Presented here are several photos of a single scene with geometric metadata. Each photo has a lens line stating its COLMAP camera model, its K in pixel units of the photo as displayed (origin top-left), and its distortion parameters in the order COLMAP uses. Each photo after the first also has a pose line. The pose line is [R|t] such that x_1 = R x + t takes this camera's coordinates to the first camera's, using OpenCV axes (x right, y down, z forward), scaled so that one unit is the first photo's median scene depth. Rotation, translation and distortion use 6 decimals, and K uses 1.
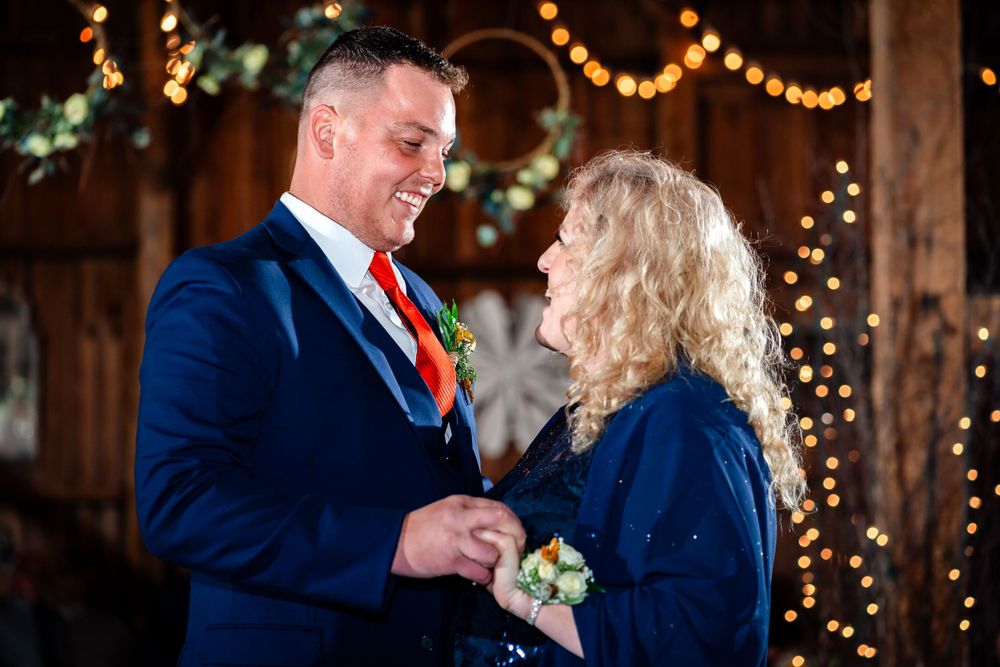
lens RADIAL K [[2413.7, 0, 500.0], [0, 2413.7, 333.5], [0, 0, 1]] dist [0.336014, -0.139161]
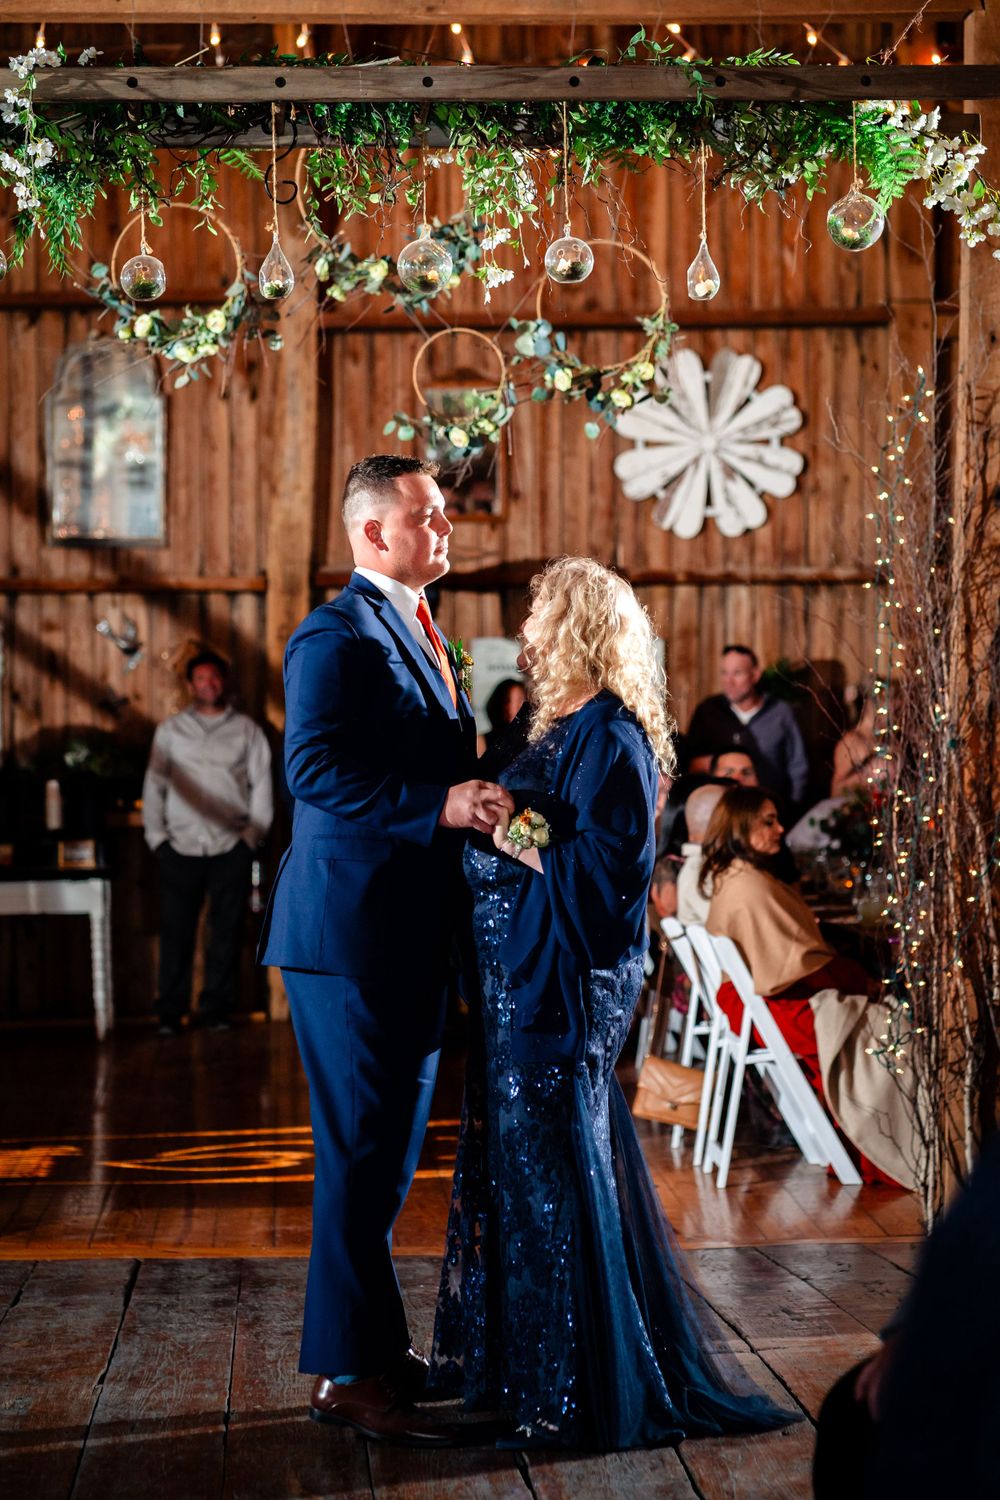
lens RADIAL K [[3620.6, 0, 500.0], [0, 3620.6, 750.0], [0, 0, 1]] dist [0.336014, -0.139161]
pose [[0.996219, -0.006702, -0.086614, 0.094393], [0.018862, 0.989921, 0.140356, -0.132692], [0.084800, -0.141459, 0.986305, -0.636145]]
